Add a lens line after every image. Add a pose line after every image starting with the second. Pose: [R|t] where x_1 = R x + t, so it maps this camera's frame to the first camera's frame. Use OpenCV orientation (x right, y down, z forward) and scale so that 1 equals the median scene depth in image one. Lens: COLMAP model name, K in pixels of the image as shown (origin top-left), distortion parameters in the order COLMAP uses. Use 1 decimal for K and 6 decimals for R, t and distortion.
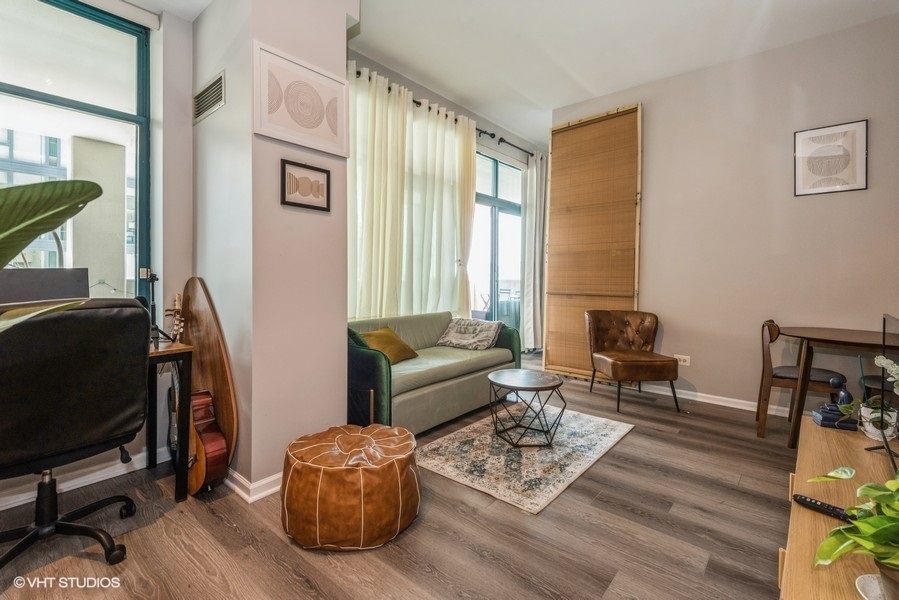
lens RADIAL K [[412.9, 0, 449.1], [0, 412.9, 274.3], [0, 0, 1]] dist [-0.000358, 0.000016]
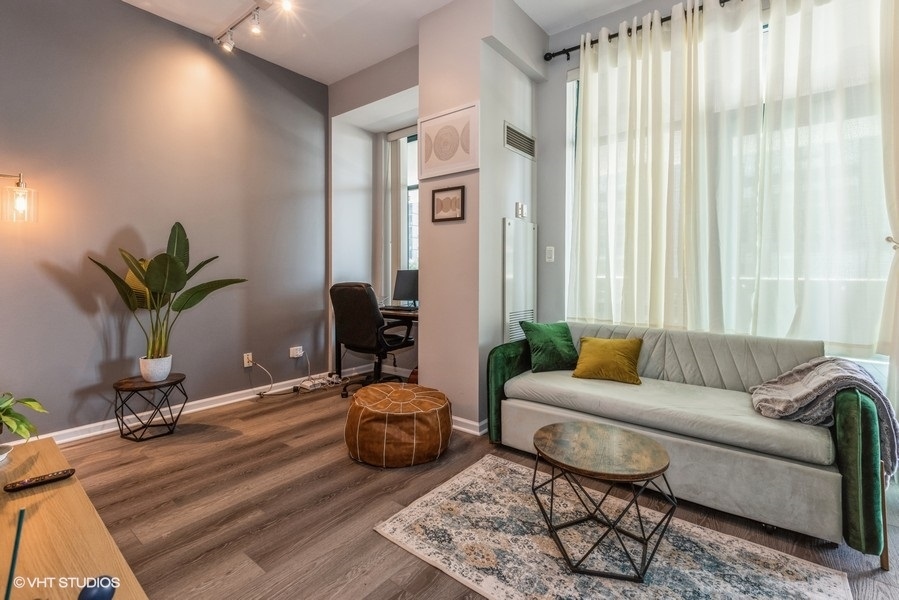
lens RADIAL K [[412.9, 0, 449.1], [0, 412.9, 274.3], [0, 0, 1]] dist [-0.000358, 0.000016]
pose [[0.026512, 0.001321, -0.999648, 0.915873], [-0.000582, 0.999999, 0.001306, 0.006782], [0.999648, 0.000547, 0.026513, 0.921211]]
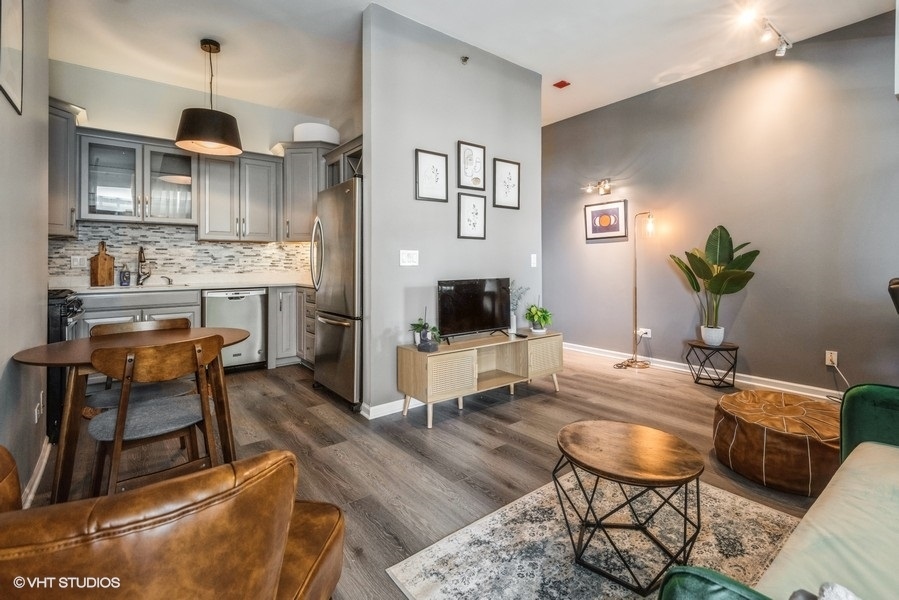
lens RADIAL K [[419.0, 0, 434.8], [0, 419.0, 261.3], [0, 0, 1]] dist [-0.000442, -0.000028]
pose [[-0.974059, -0.001870, 0.226287, 0.368765], [-0.003274, 0.999978, -0.005830, 0.002034], [-0.226271, -0.006420, -0.974043, 1.930025]]
